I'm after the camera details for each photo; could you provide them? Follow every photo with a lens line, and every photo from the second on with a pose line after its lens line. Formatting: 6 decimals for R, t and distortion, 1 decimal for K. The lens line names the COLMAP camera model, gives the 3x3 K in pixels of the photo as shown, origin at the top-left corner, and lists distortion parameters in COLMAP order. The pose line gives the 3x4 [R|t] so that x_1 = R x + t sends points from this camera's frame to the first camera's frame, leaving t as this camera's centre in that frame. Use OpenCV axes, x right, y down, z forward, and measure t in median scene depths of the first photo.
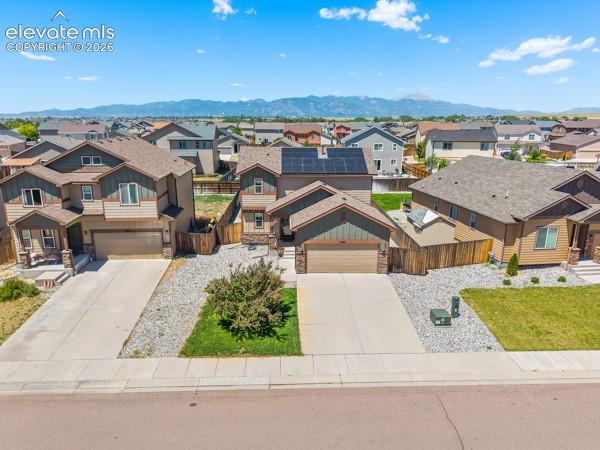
lens RADIAL K [[409.0, 0, 297.1], [0, 409.0, 222.1], [0, 0, 1]] dist [-0.006515, -0.004098]
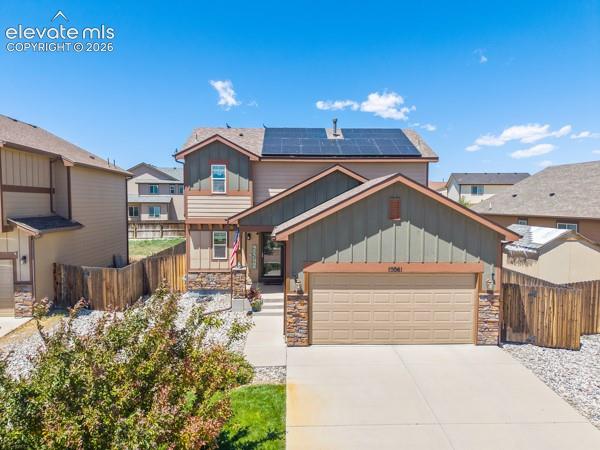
lens RADIAL K [[409.0, 0, 297.1], [0, 409.0, 222.1], [0, 0, 1]] dist [-0.006515, -0.004098]
pose [[0.999988, -0.002394, 0.004171, 0.006552], [0.003132, 0.982364, -0.186951, 0.072179], [-0.003650, 0.186962, 0.982360, 0.512776]]
